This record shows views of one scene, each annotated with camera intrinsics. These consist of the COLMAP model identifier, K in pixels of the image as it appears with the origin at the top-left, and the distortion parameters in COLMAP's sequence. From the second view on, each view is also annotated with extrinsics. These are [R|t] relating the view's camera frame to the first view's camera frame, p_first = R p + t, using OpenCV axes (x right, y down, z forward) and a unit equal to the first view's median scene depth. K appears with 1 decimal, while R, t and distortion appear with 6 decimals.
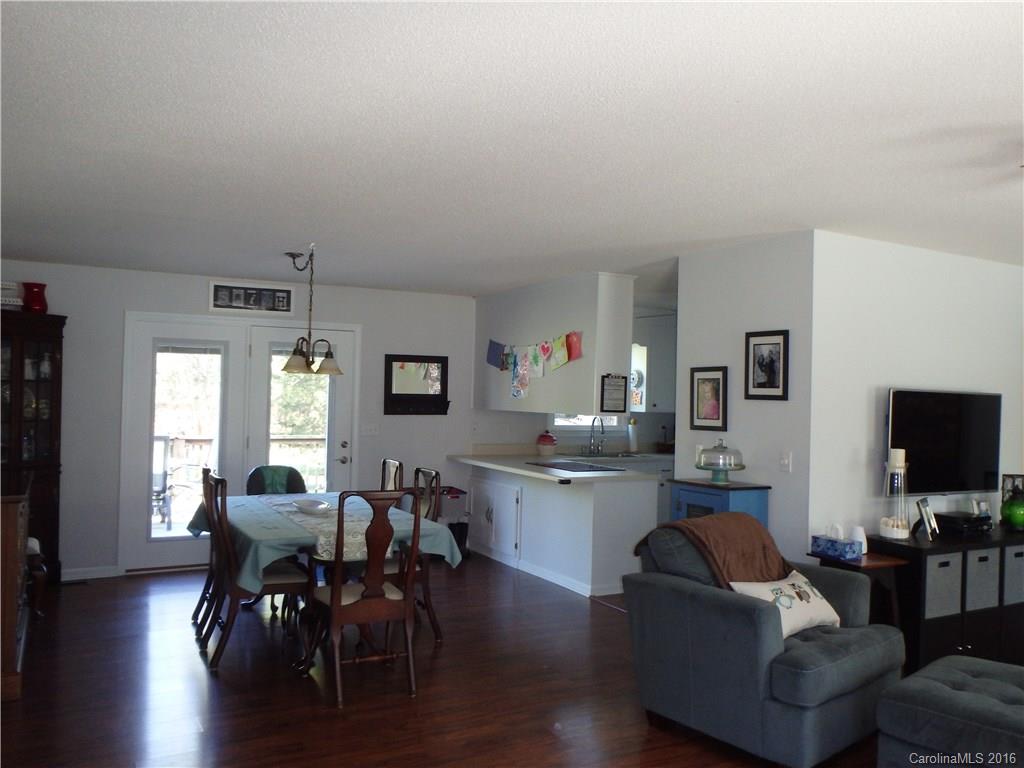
lens RADIAL K [[841.1, 0, 510.0], [0, 841.1, 385.5], [0, 0, 1]] dist [-0.022407, 0.009016]
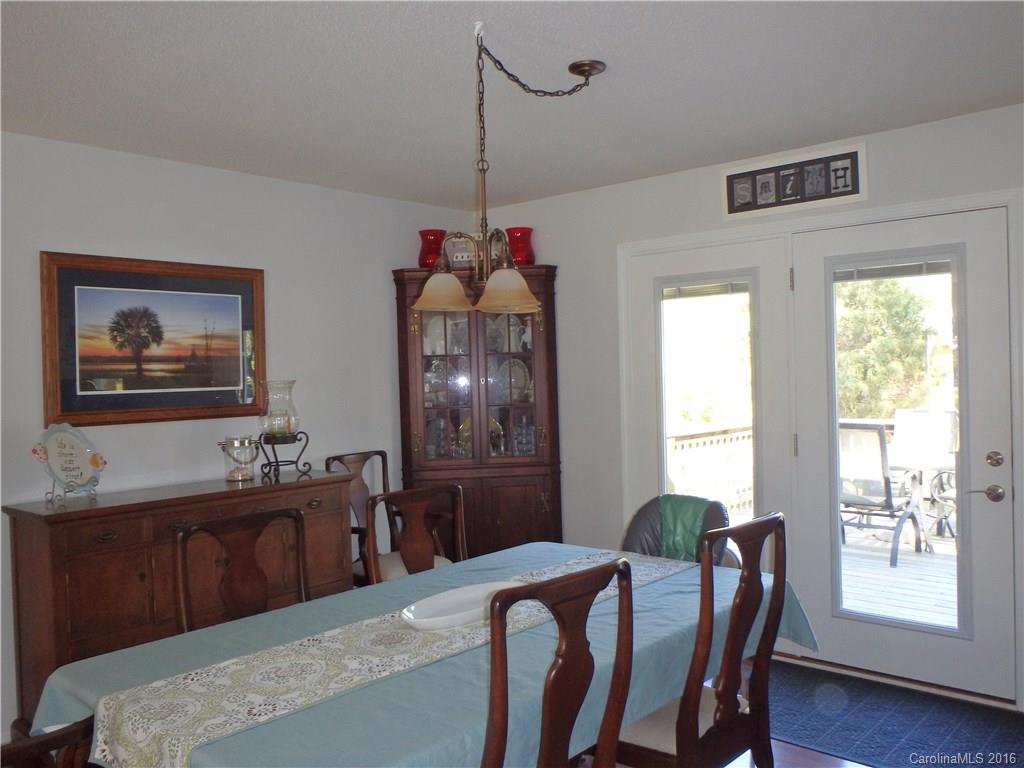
lens RADIAL K [[841.1, 0, 510.8], [0, 841.1, 382.6], [0, 0, 1]] dist [-0.022407, 0.009016]
pose [[0.324082, -0.011343, -0.945961, 0.155793], [0.045994, 0.998935, 0.003779, 0.016369], [0.944910, -0.044733, 0.324258, 0.649239]]
